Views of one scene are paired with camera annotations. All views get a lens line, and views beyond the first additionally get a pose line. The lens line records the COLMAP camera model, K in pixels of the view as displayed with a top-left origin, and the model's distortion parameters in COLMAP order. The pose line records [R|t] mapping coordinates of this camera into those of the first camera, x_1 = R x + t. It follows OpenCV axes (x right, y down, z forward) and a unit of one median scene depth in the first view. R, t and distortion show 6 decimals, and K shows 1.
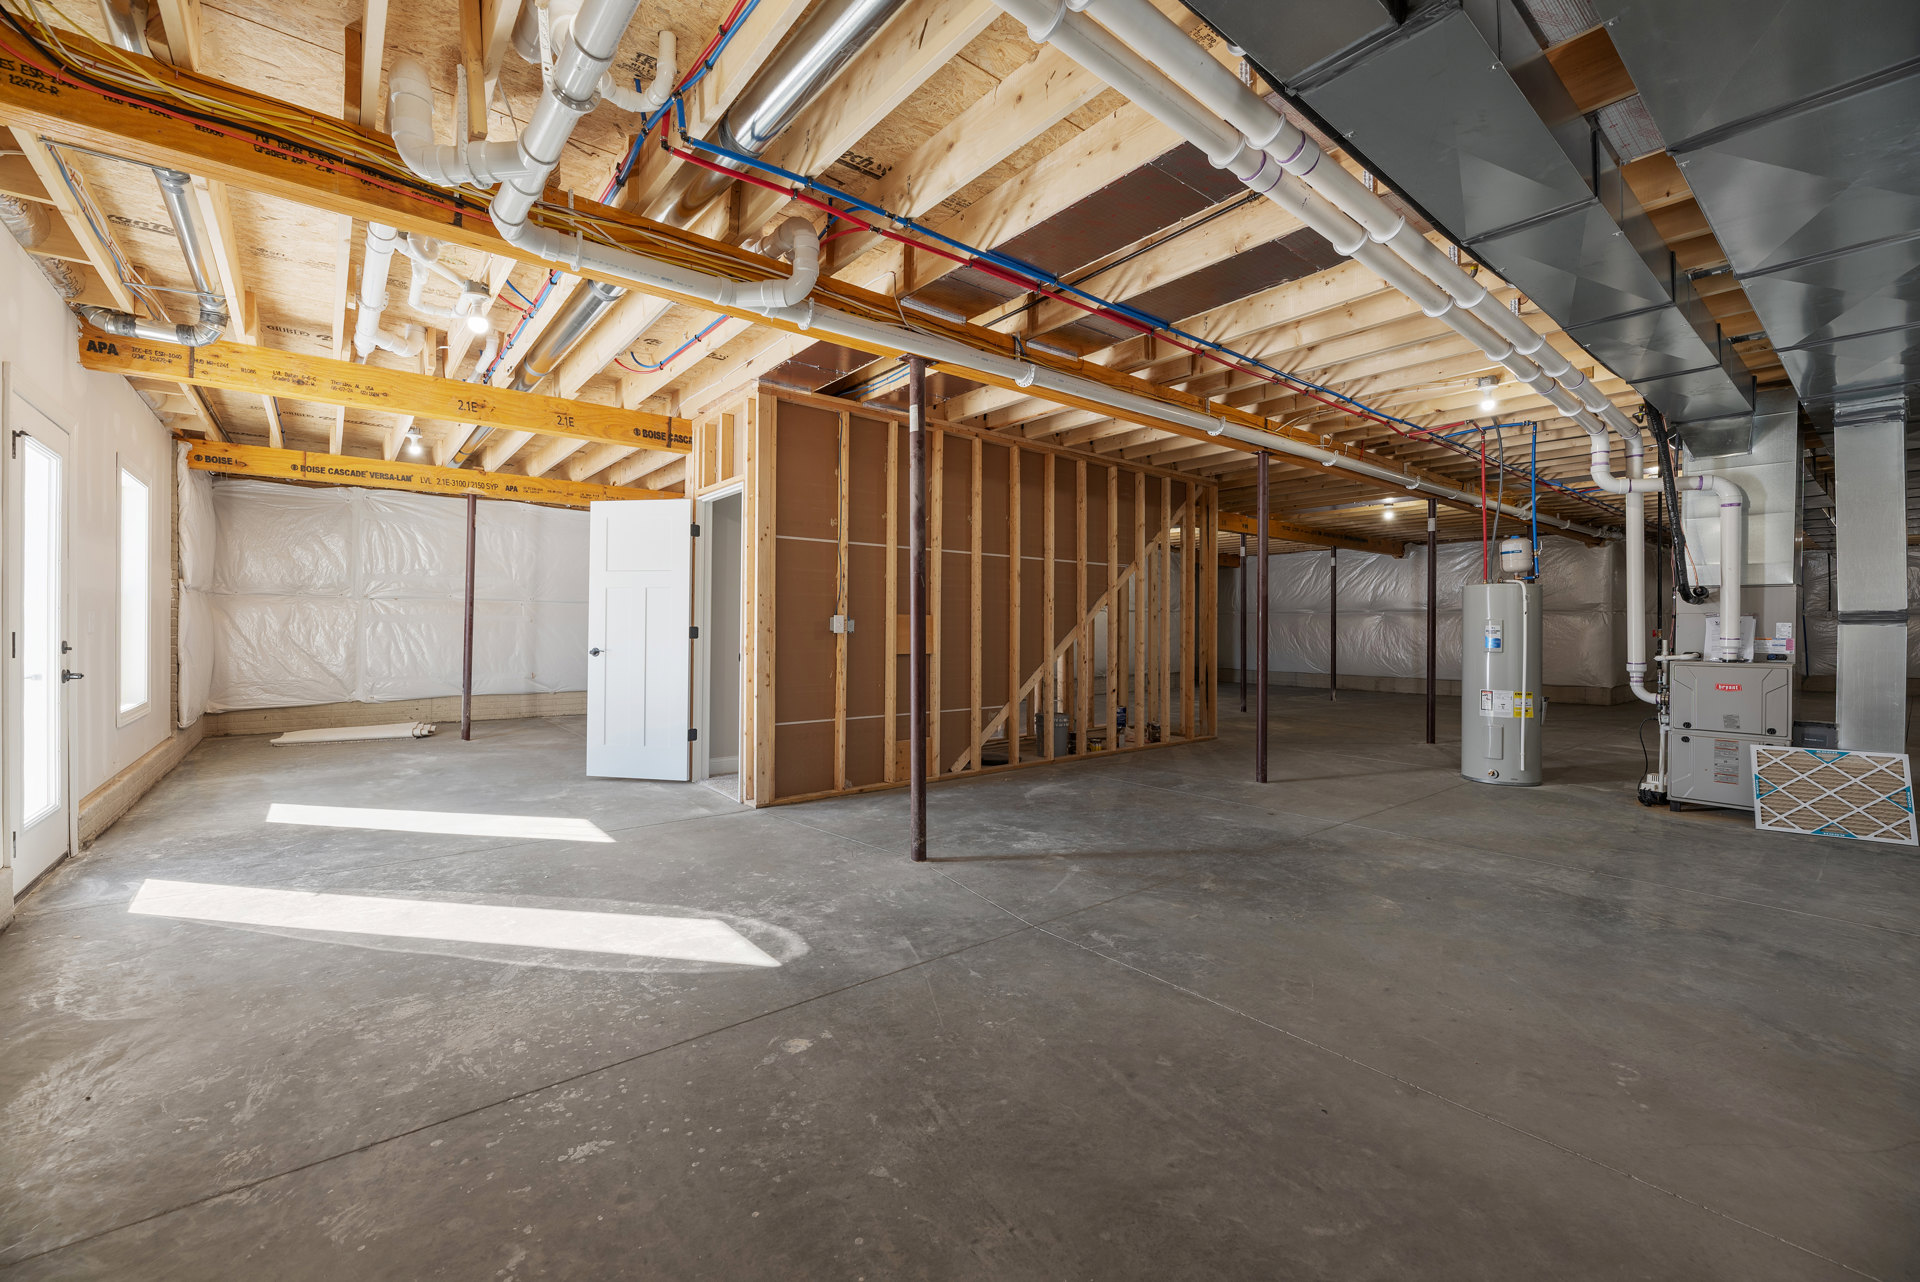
lens RADIAL K [[772.6, 0, 957.4], [0, 772.6, 634.2], [0, 0, 1]] dist [-0.001149, -0.000069]
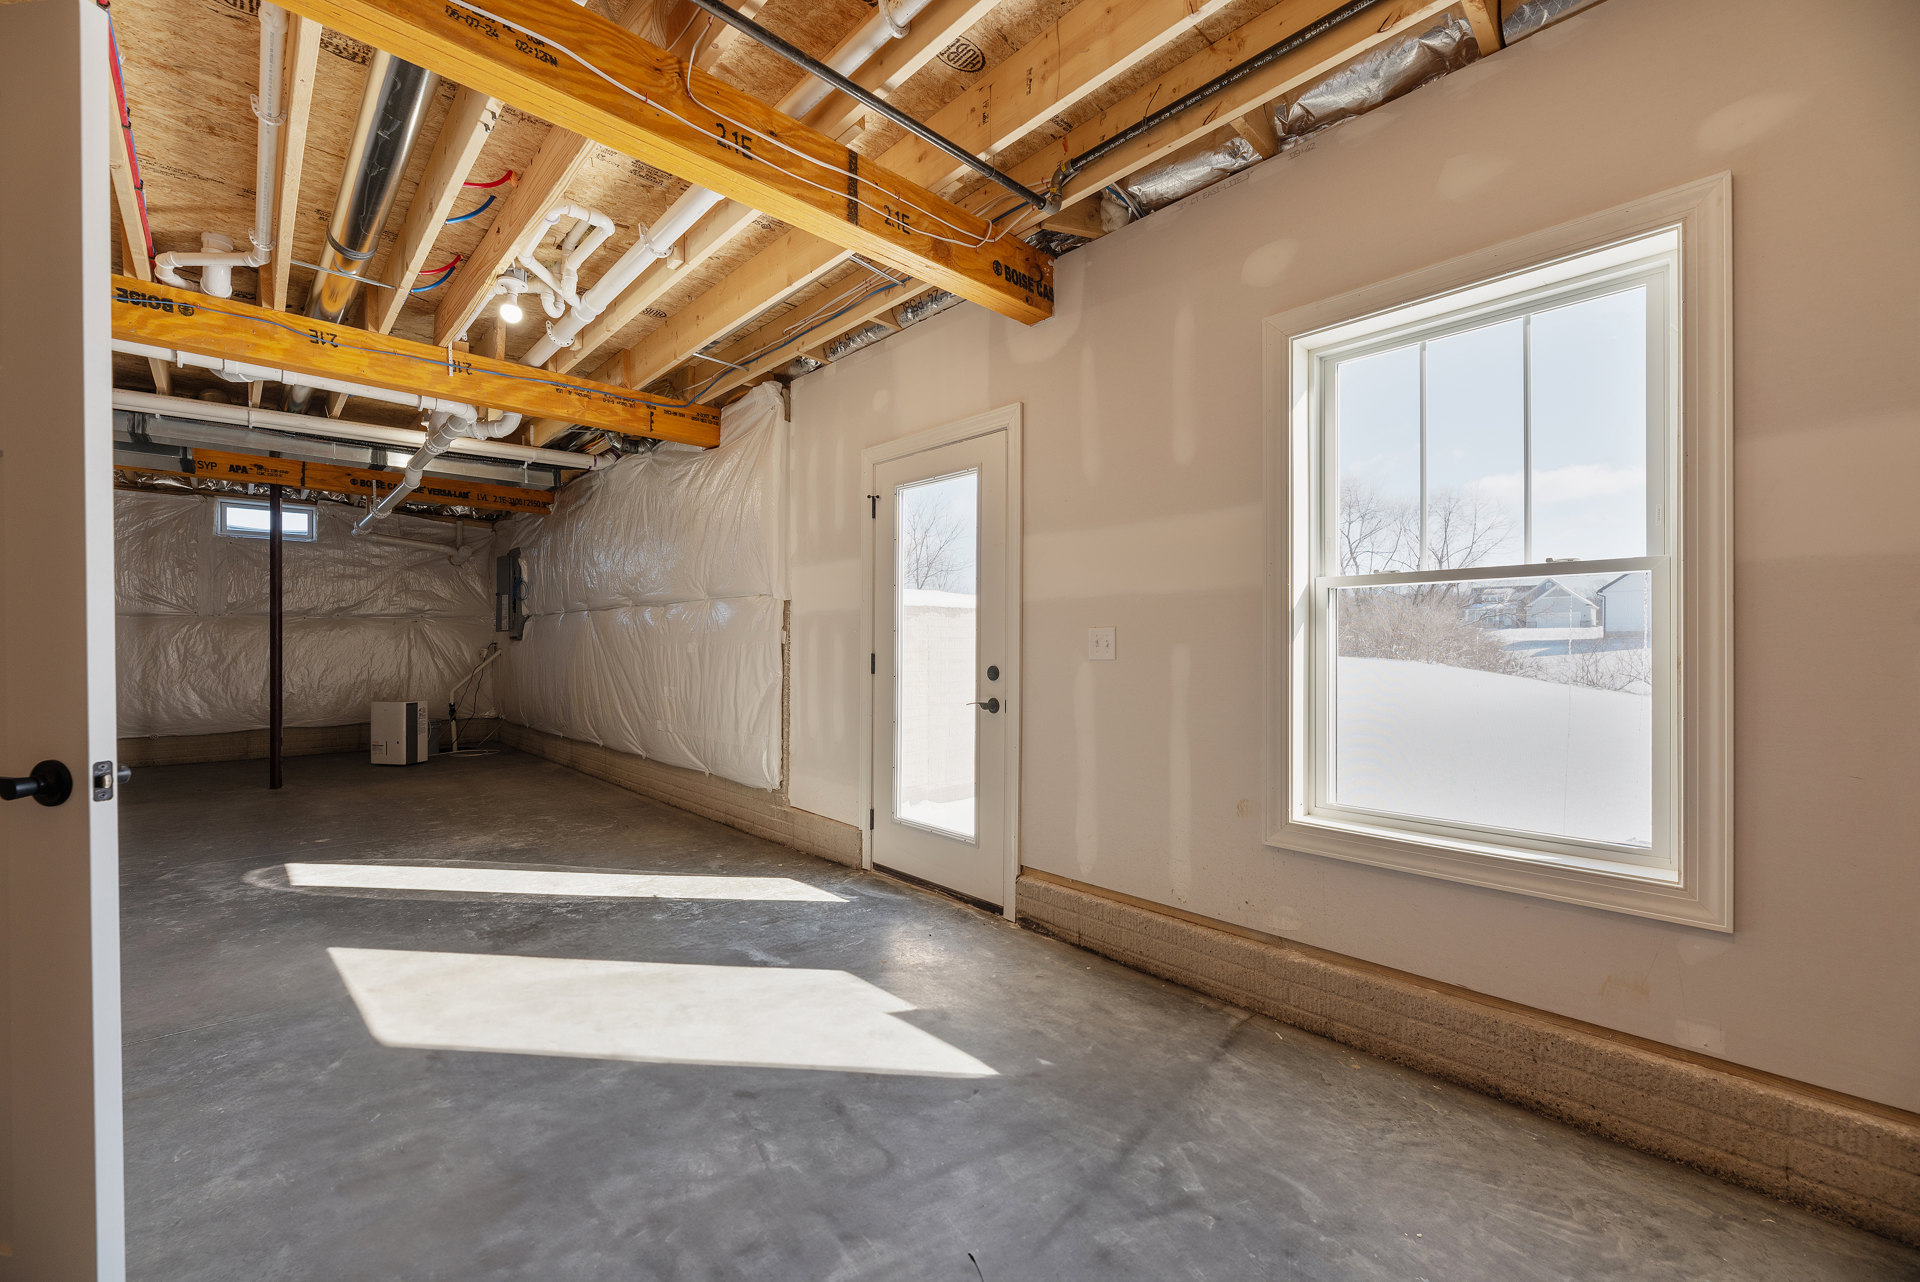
lens RADIAL K [[772.6, 0, 961.1], [0, 772.6, 641.2], [0, 0, 1]] dist [-0.001149, -0.000069]
pose [[-0.997919, -0.005346, -0.064256, -1.167843], [-0.005443, 0.999984, 0.001336, -0.022356], [0.064248, 0.001683, -0.997933, 2.071714]]
